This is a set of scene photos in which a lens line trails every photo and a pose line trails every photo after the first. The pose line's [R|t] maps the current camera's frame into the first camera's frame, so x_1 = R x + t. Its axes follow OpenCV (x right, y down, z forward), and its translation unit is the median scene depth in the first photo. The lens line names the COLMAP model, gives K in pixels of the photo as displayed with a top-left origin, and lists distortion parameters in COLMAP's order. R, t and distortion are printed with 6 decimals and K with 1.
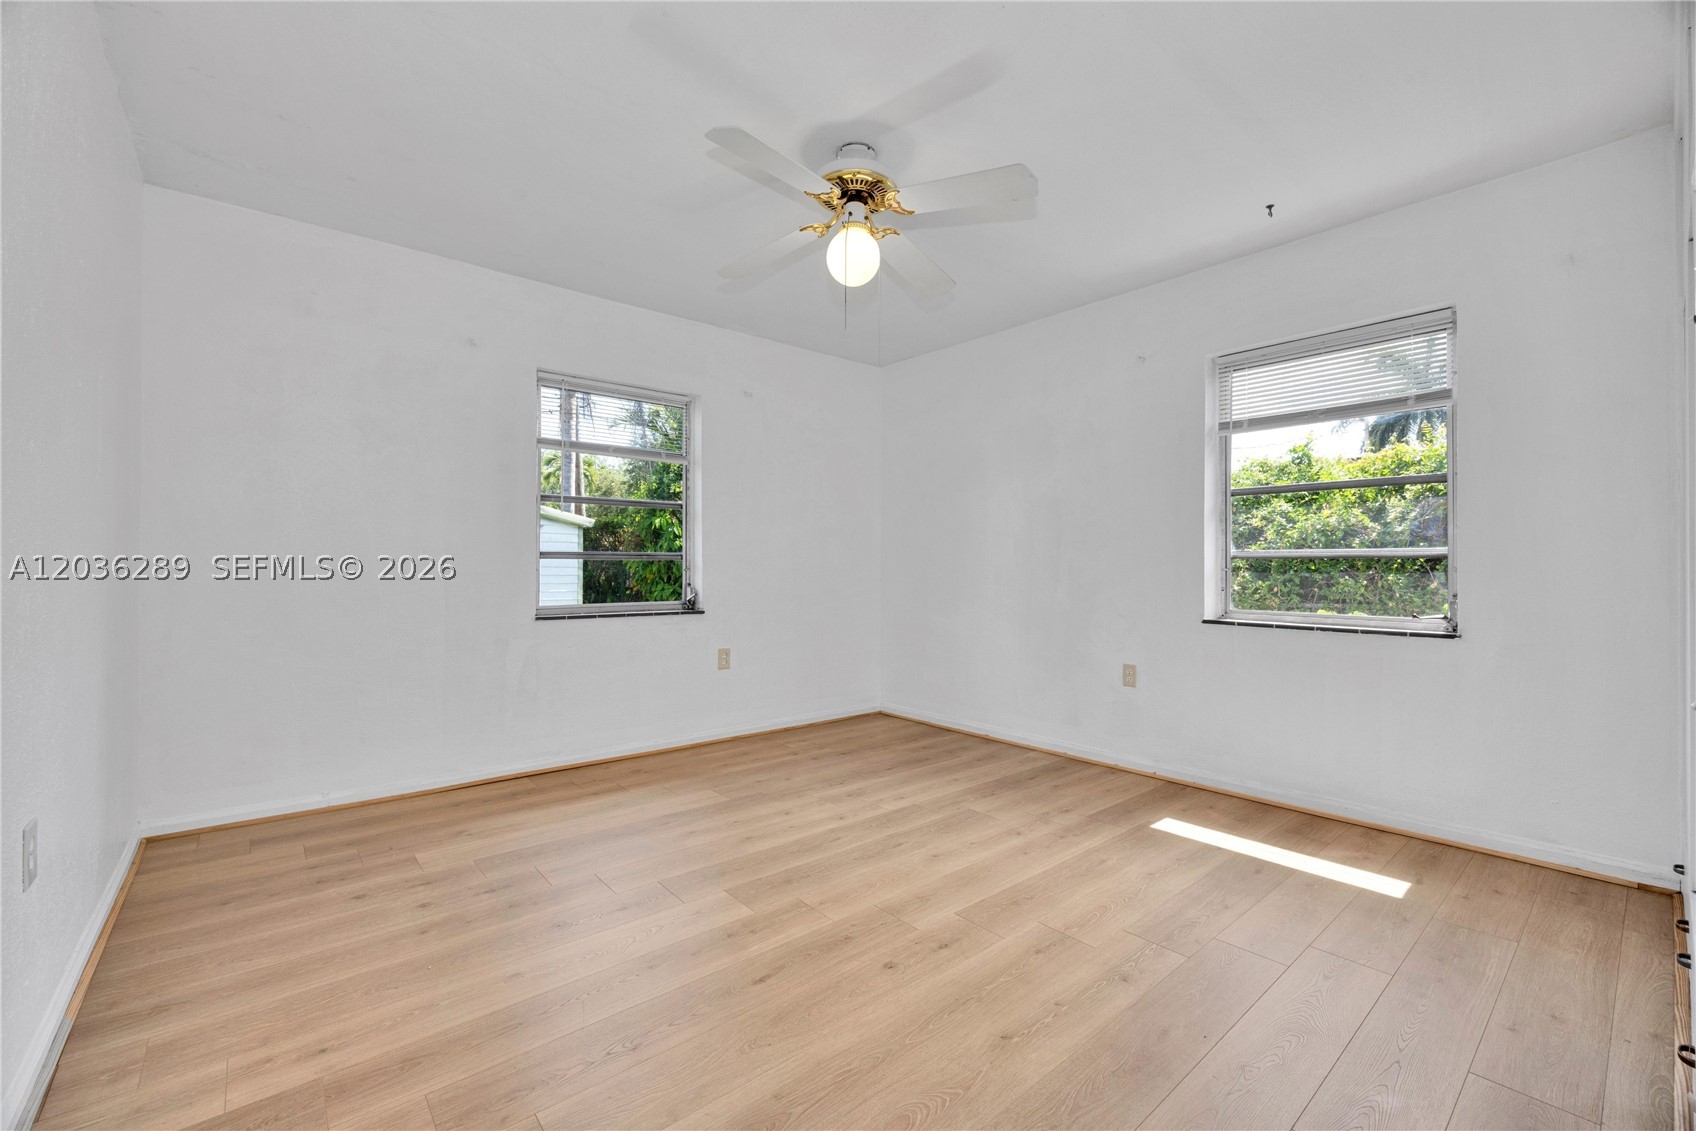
lens RADIAL K [[705.5, 0, 867.6], [0, 705.5, 531.8], [0, 0, 1]] dist [0.000546, -0.000087]
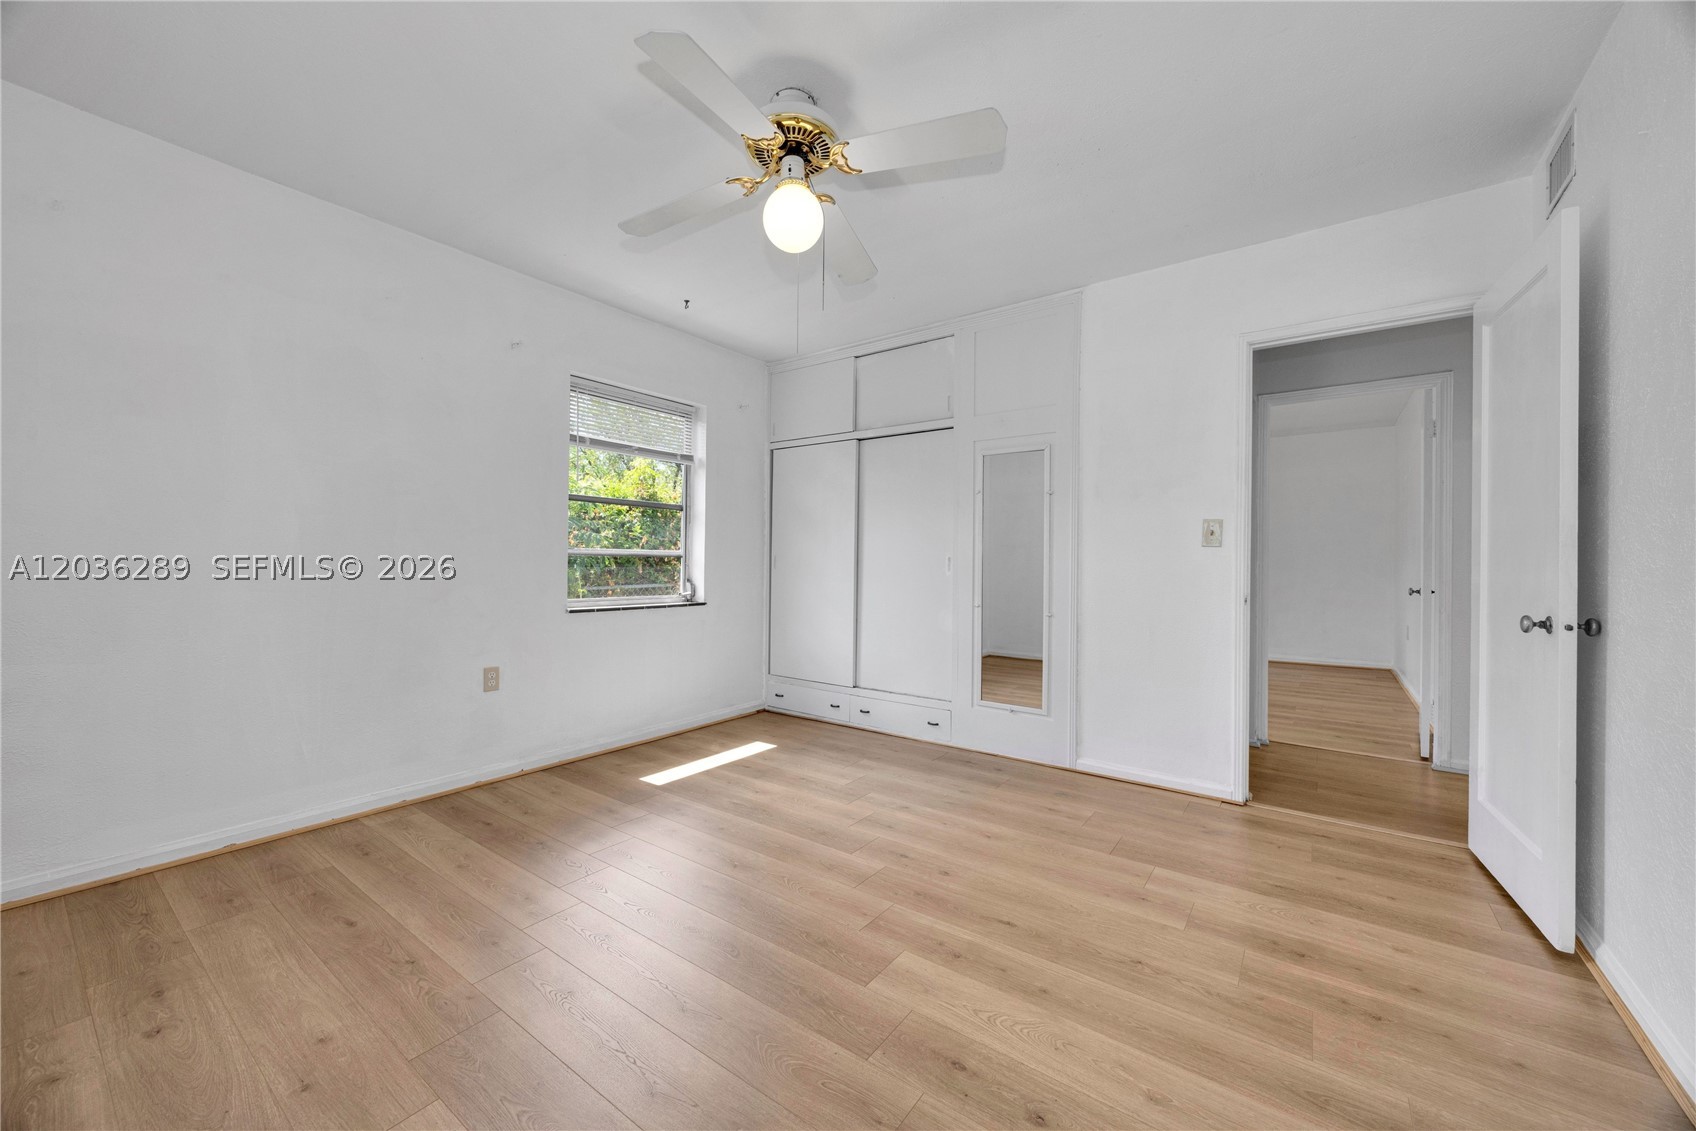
lens RADIAL K [[640.6, 0, 849.9], [0, 640.6, 564.9], [0, 0, 1]] dist [-0.000533, -0.000154]
pose [[-0.223372, -0.002118, 0.974731, -0.638310], [-0.054978, 0.998433, -0.010430, 0.046728], [-0.973182, -0.055919, -0.223138, 0.876439]]
